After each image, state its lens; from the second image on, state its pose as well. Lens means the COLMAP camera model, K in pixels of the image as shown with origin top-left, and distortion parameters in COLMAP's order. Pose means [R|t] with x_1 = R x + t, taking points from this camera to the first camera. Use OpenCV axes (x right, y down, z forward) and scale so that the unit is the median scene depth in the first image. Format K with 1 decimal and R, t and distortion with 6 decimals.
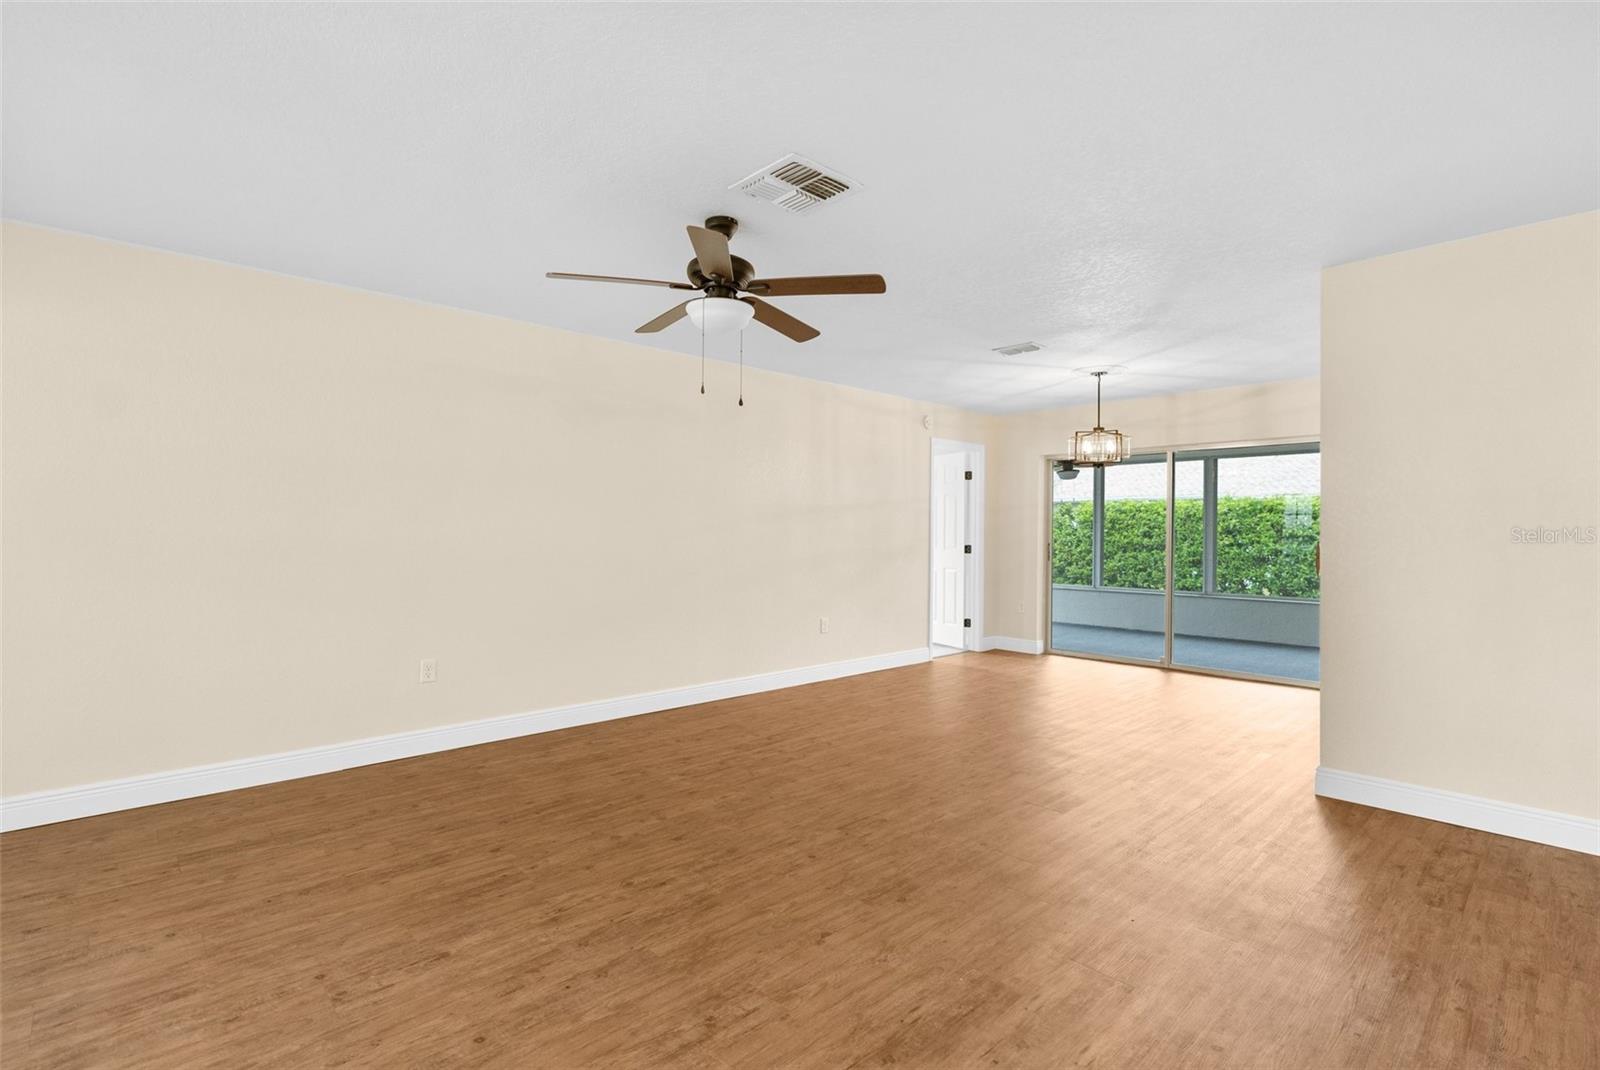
lens RADIAL K [[746.3, 0, 807.7], [0, 746.3, 536.9], [0, 0, 1]] dist [-0.010710, -0.000193]
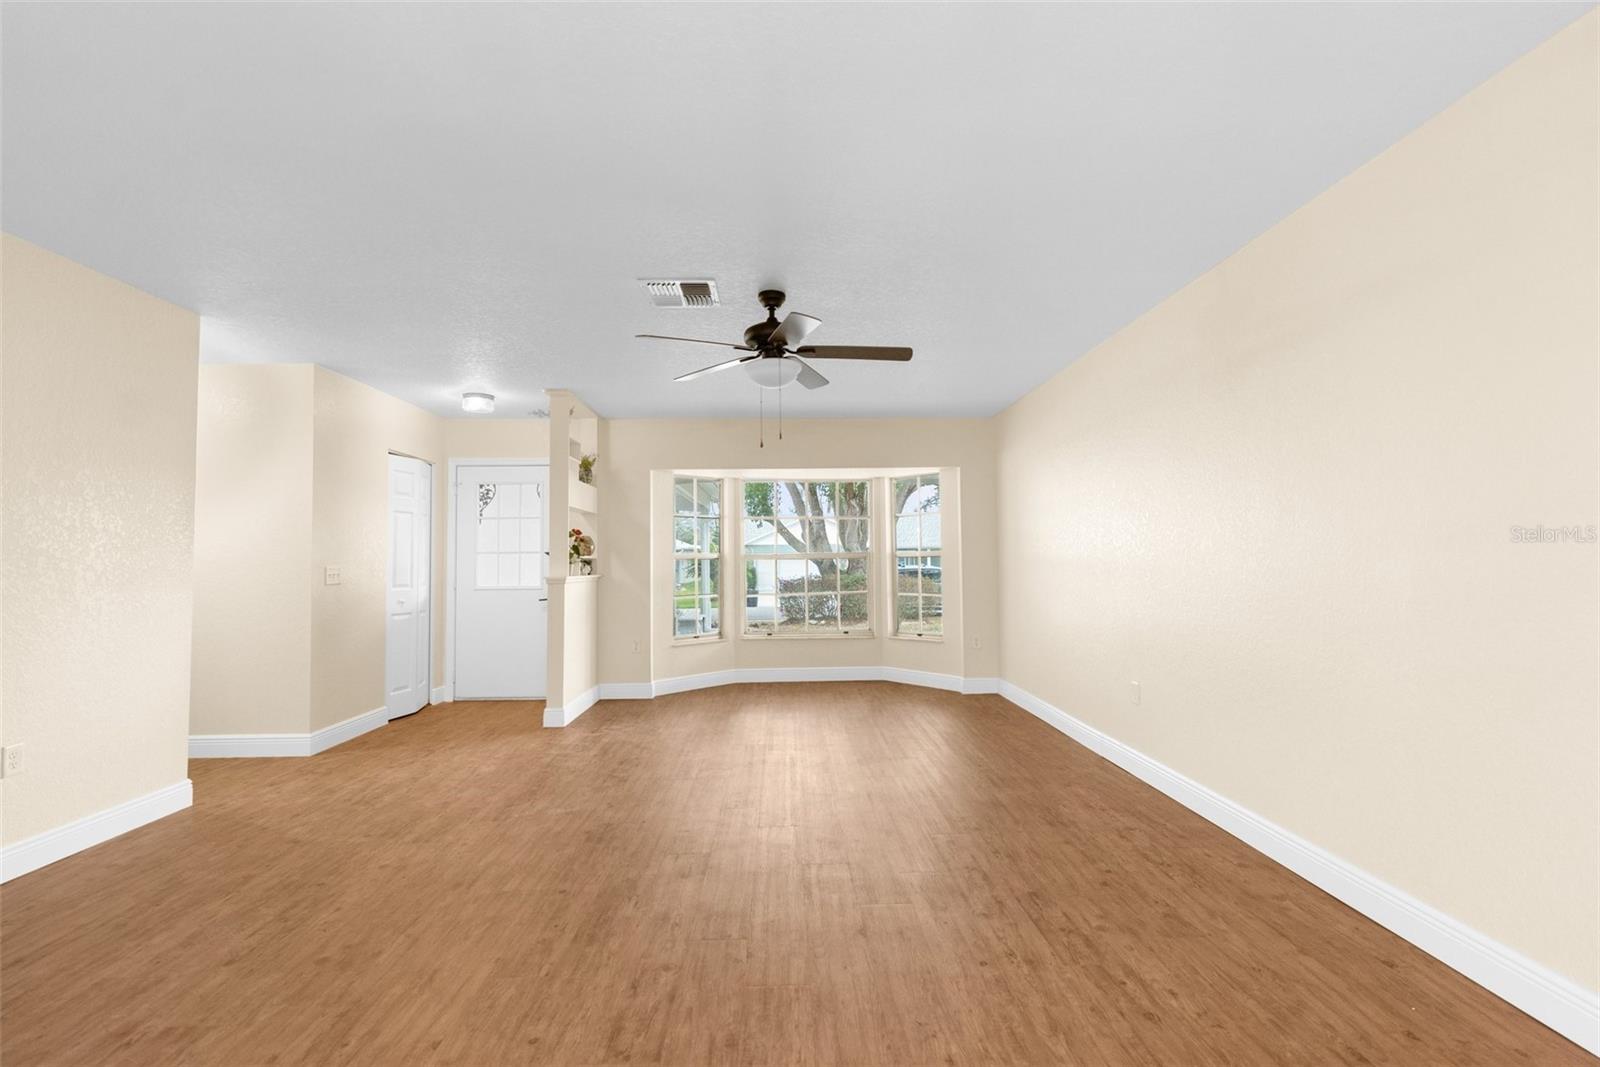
lens RADIAL K [[723.7, 0, 796.0], [0, 723.7, 530.1], [0, 0, 1]] dist [-0.007921, 0.001048]
pose [[-0.677299, -0.032414, -0.734993, 0.782840], [0.005255, 0.998790, -0.048890, 0.011622], [0.735689, -0.036976, -0.676310, 2.018880]]
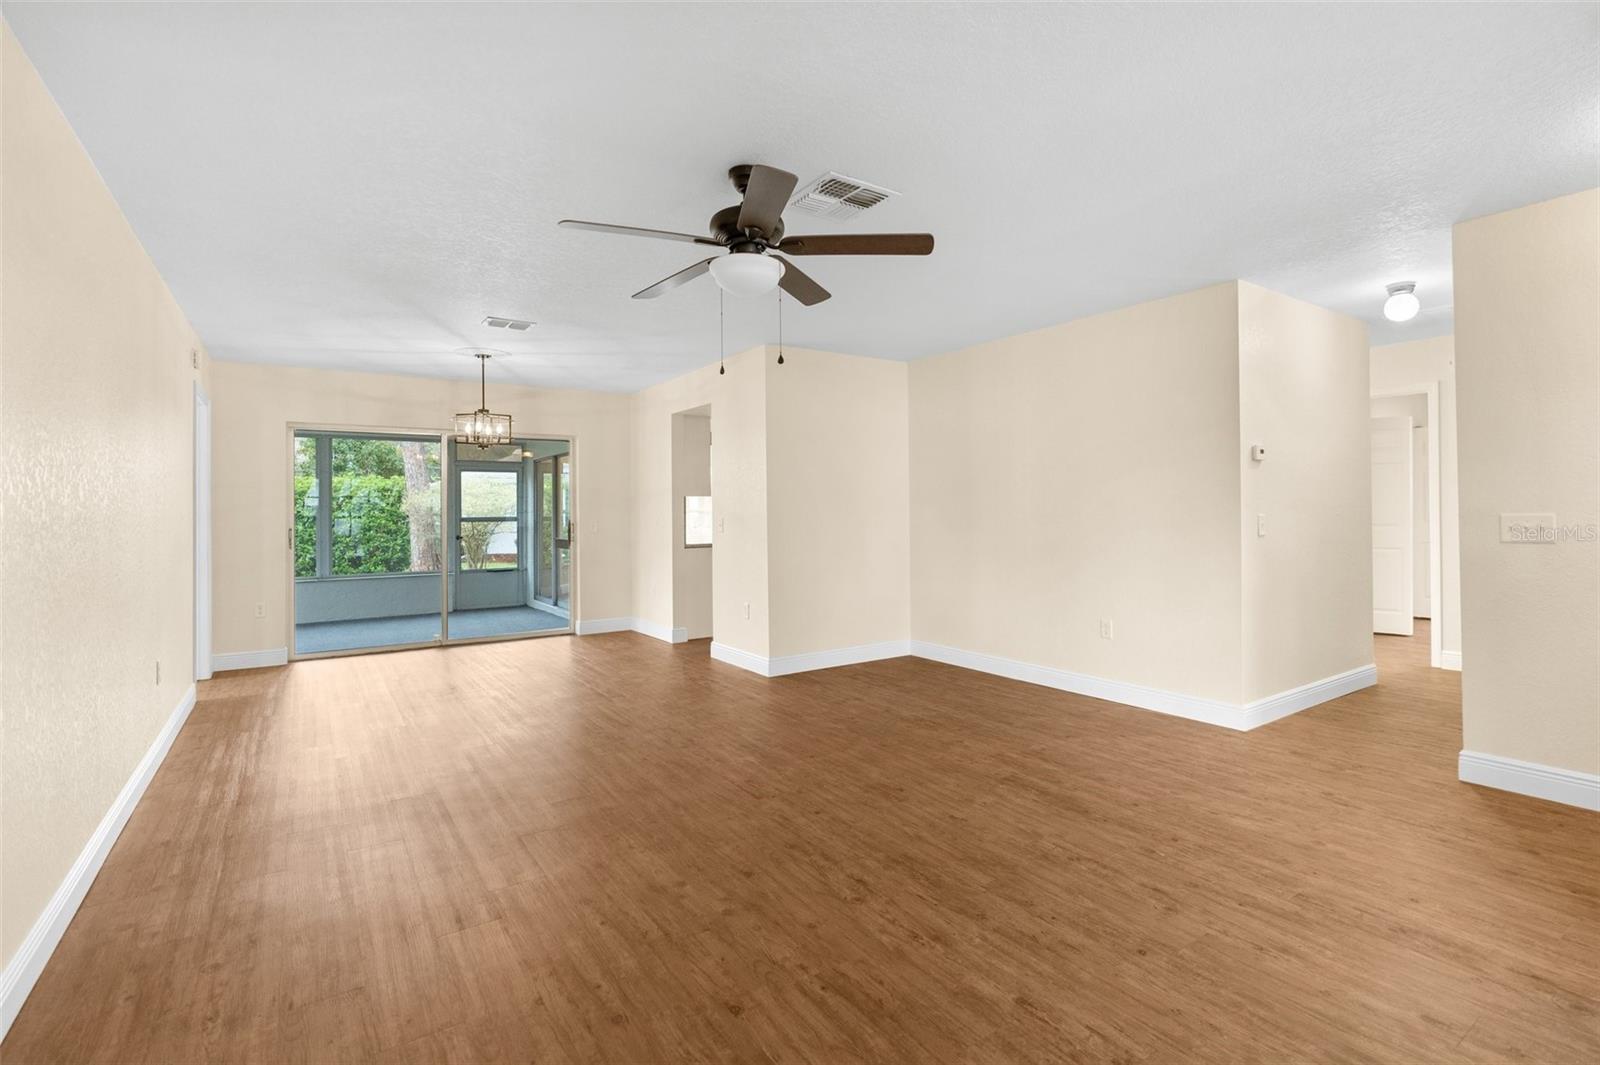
lens RADIAL K [[728.5, 0, 802.7], [0, 728.5, 522.7], [0, 0, 1]] dist [-0.008555, 0.000135]
pose [[0.166042, -0.022116, 0.985871, -1.090506], [0.014404, 0.999696, 0.020000, -0.016393], [-0.986013, 0.010880, 0.166310, 0.885076]]
